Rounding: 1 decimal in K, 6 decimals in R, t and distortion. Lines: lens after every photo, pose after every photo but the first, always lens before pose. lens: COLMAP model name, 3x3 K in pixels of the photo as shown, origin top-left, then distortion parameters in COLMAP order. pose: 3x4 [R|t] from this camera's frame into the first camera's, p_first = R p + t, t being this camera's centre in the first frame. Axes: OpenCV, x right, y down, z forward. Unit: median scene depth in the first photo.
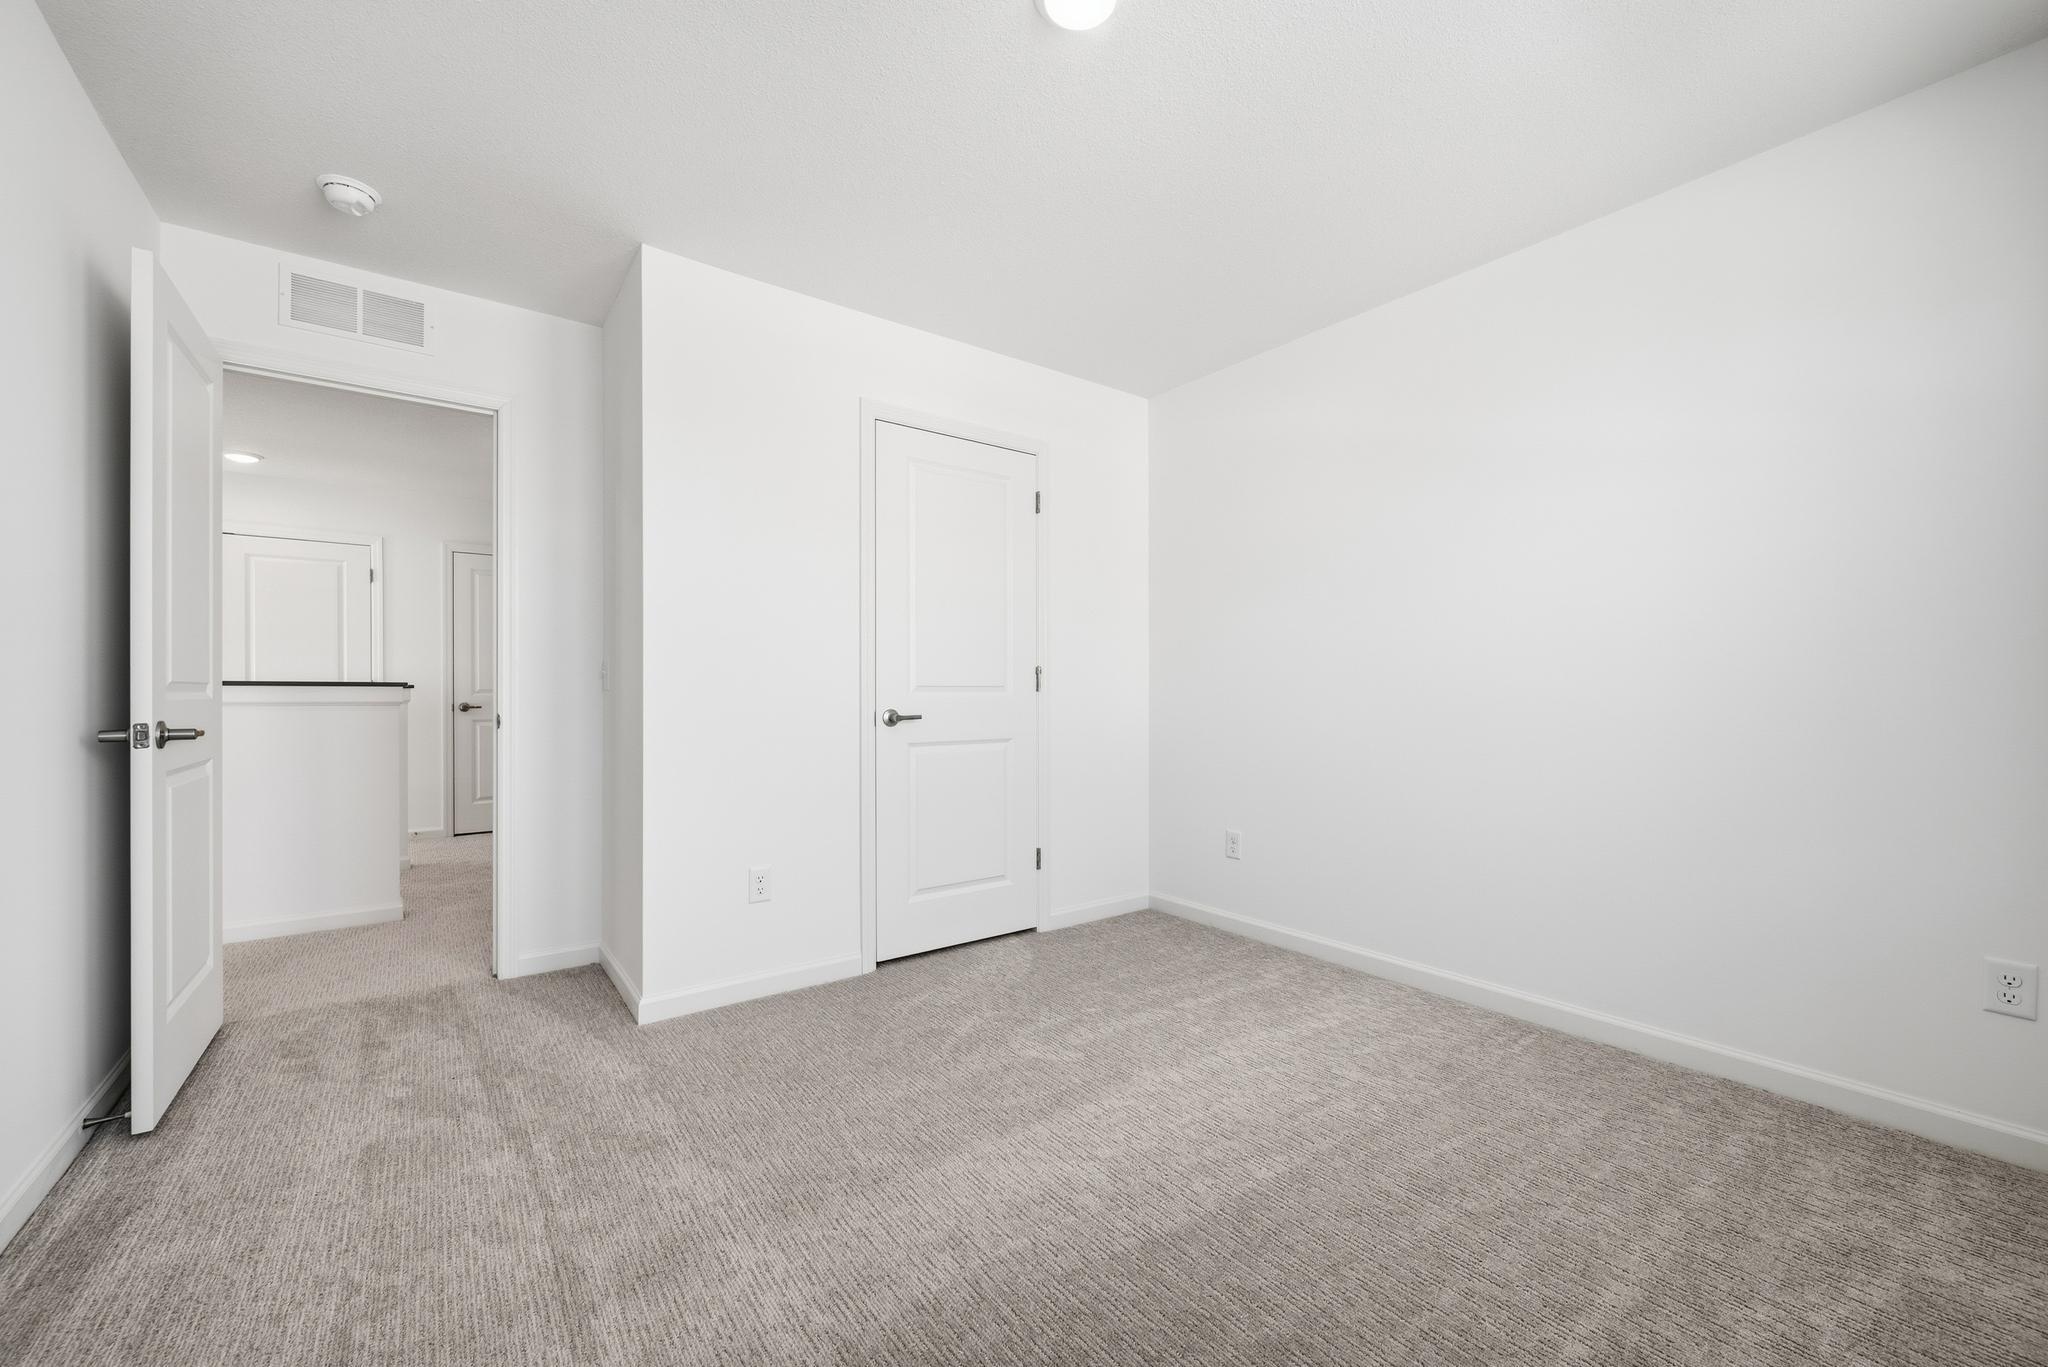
lens RADIAL K [[819.1, 0, 1032.0], [0, 819.1, 685.2], [0, 0, 1]] dist [0.003177, 0.000414]
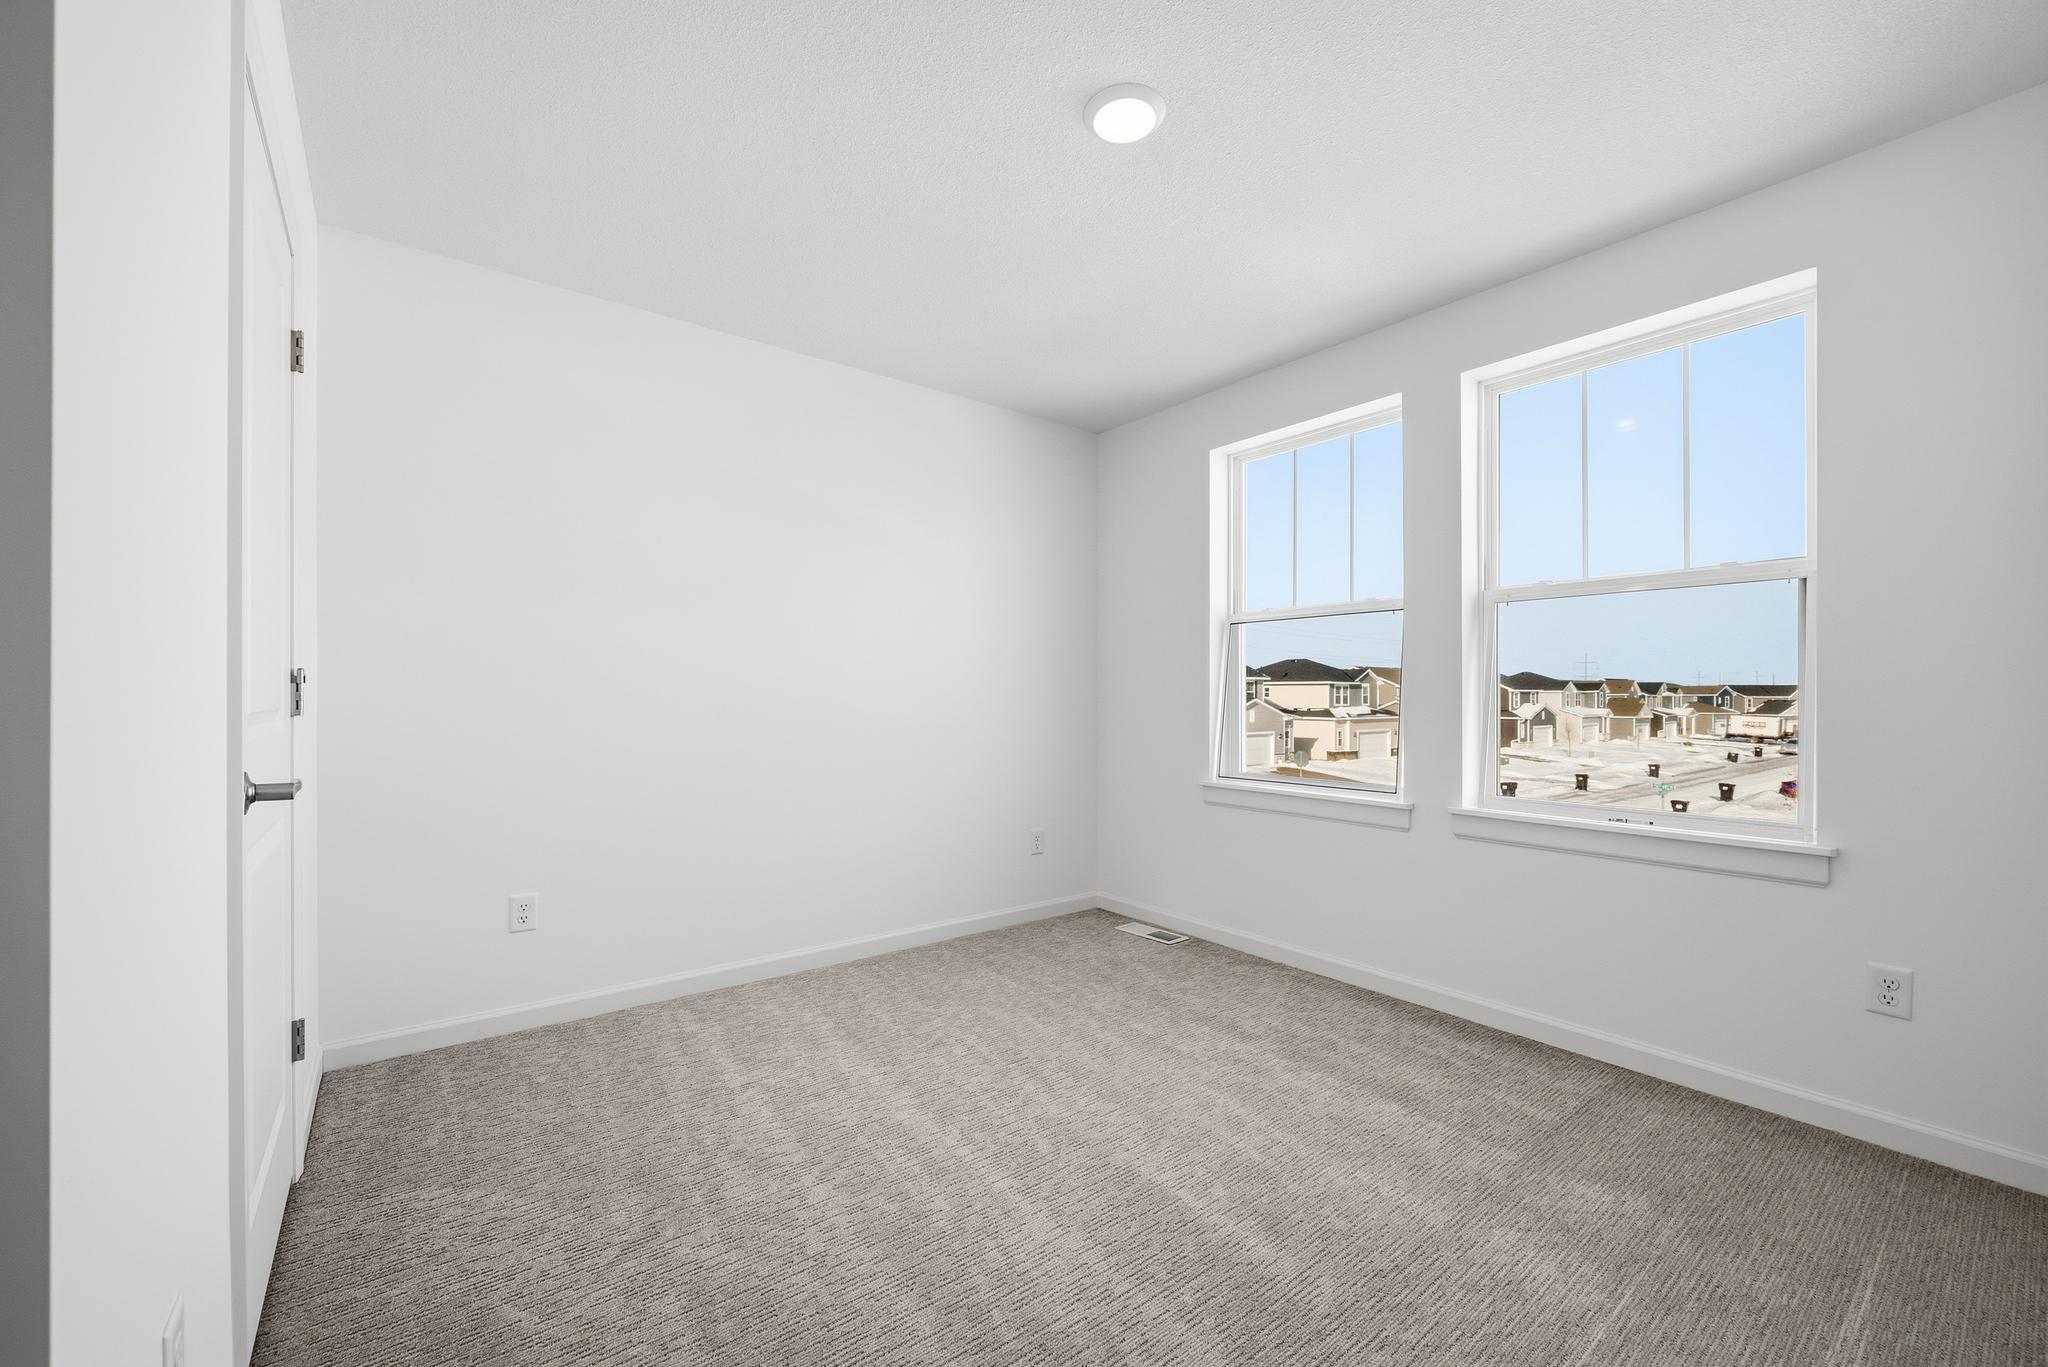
lens RADIAL K [[819.1, 0, 1043.5], [0, 819.1, 689.0], [0, 0, 1]] dist [0.003177, 0.000414]
pose [[0.006951, 0.002313, 0.999973, -0.547751], [0.002511, 0.999994, -0.002331, -0.008101], [-0.999973, 0.002527, 0.006945, 0.565154]]
